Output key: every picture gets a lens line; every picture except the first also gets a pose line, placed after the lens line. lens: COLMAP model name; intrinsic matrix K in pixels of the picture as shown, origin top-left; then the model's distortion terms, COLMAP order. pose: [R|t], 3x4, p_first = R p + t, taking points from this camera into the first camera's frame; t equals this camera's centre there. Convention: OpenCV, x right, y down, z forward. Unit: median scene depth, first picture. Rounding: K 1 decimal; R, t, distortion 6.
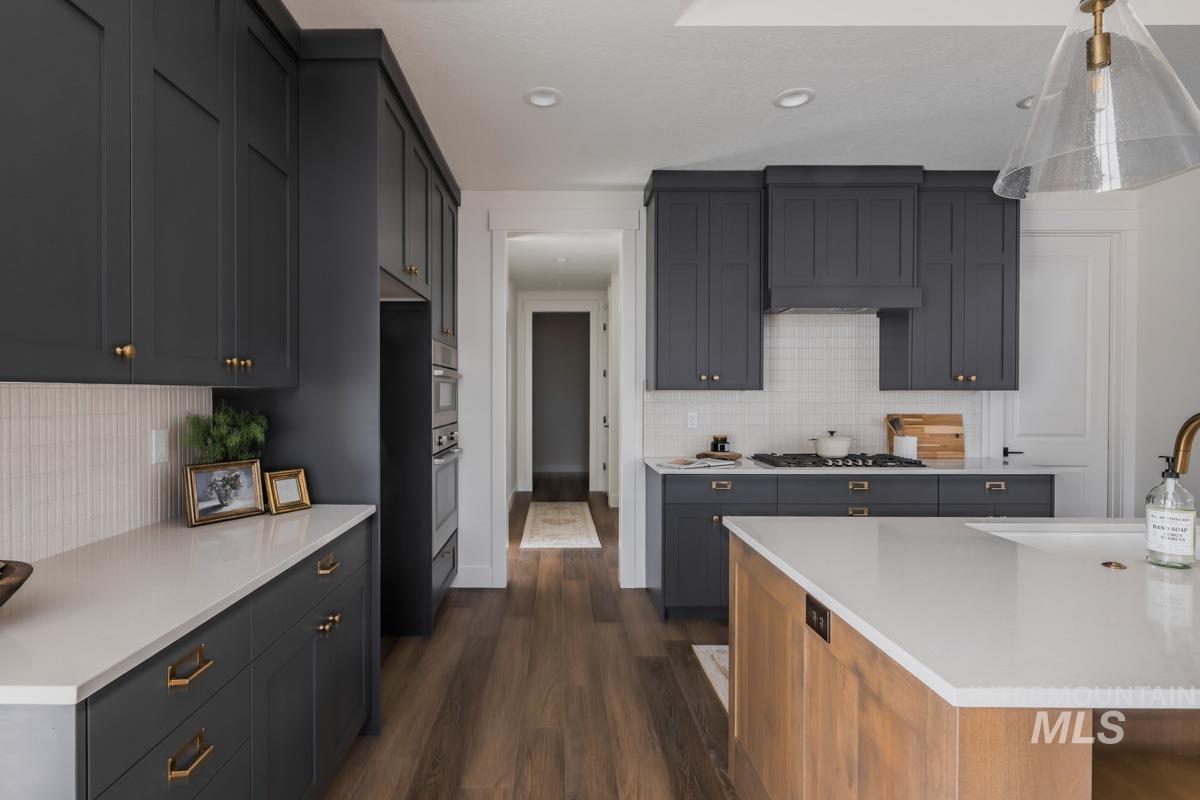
lens RADIAL K [[585.4, 0, 559.7], [0, 585.4, 399.8], [0, 0, 1]] dist [0.003292, -0.001171]
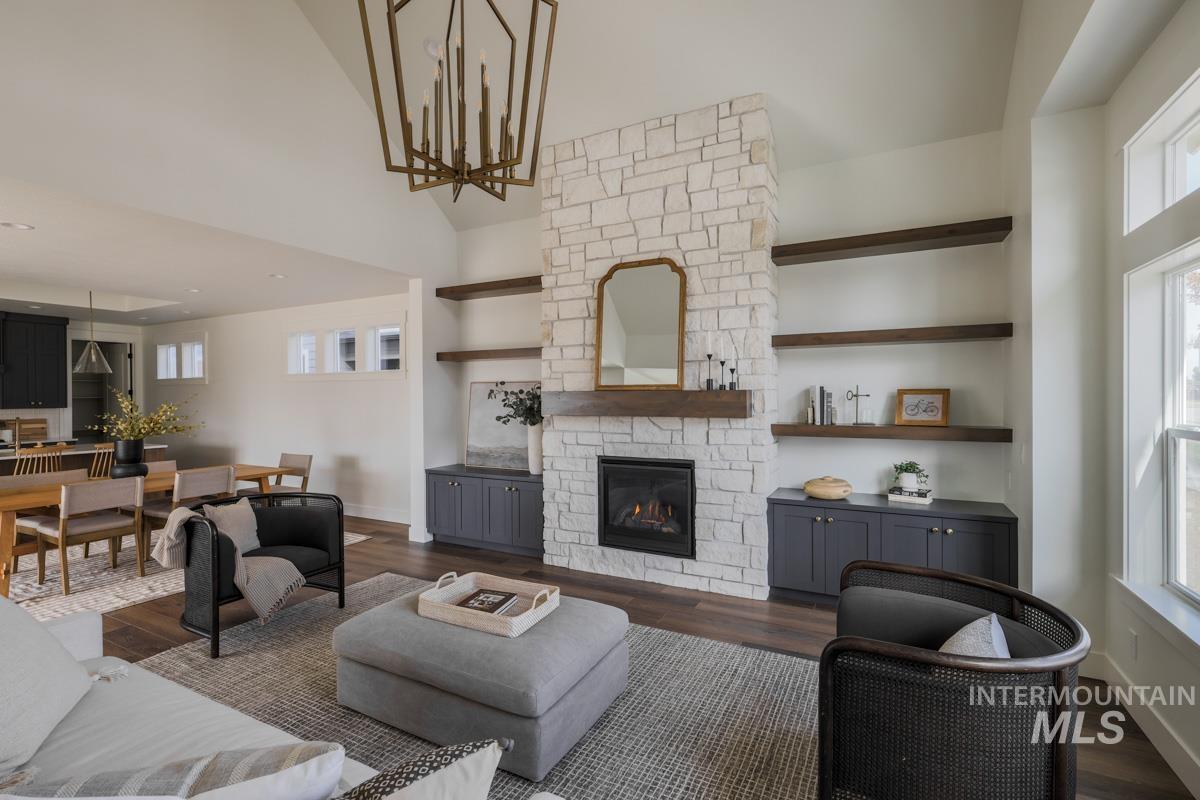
lens RADIAL K [[555.9, 0, 618.3], [0, 555.9, 397.6], [0, 0, 1]] dist [-0.000885, 0.001184]
pose [[0.473028, -0.007486, 0.881016, -0.162368], [0.006763, 0.999965, 0.004865, -0.053913], [-0.881022, 0.003657, 0.473062, -2.073361]]
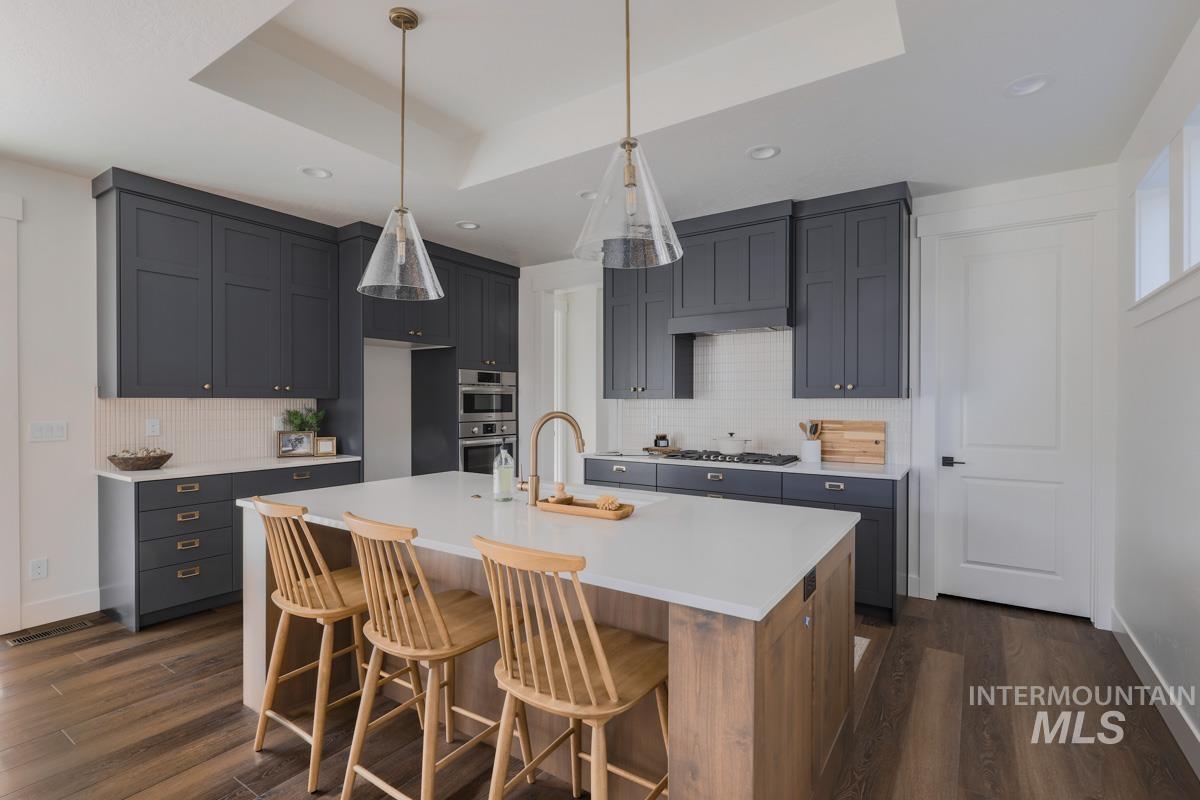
lens RADIAL K [[551.3, 0, 610.8], [0, 551.3, 405.0], [0, 0, 1]] dist [-0.002085, 0.000552]
pose [[0.839198, 0.003630, -0.543814, 0.868406], [-0.005486, 0.999983, -0.001790, 0.000285], [0.543798, 0.004486, 0.839204, -0.074707]]
